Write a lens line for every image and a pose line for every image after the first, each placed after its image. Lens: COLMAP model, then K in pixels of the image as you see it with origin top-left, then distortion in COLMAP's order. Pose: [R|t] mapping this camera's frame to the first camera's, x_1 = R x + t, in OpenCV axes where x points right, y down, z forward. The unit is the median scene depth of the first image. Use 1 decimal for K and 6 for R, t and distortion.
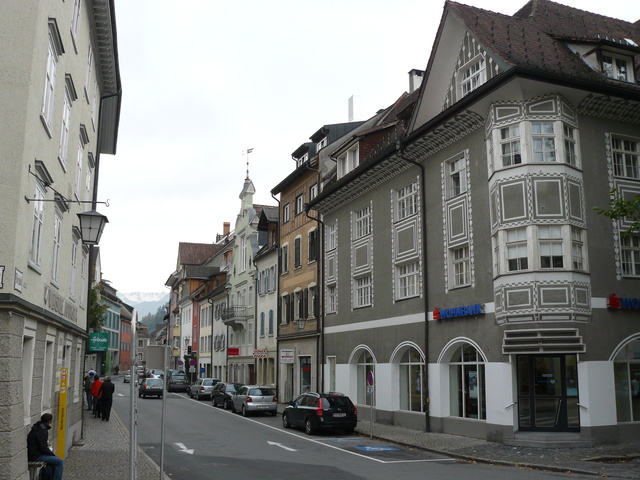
lens RADIAL K [[679.0, 0, 320.0], [0, 679.0, 240.0], [0, 0, 1]] dist [-0.179560, 0.194689]
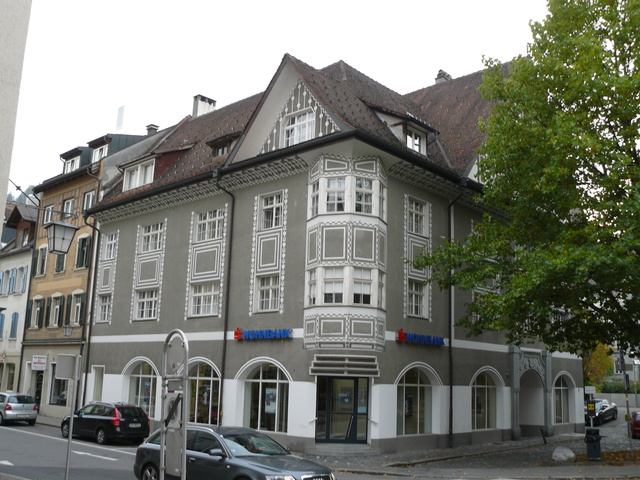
lens RADIAL K [[679.0, 0, 320.0], [0, 679.0, 240.0], [0, 0, 1]] dist [-0.179560, 0.194689]
pose [[0.892876, 0.118866, 0.434330, -0.211819], [-0.110397, 0.992878, -0.044778, -0.007269], [-0.436559, -0.007967, 0.899640, -0.036979]]
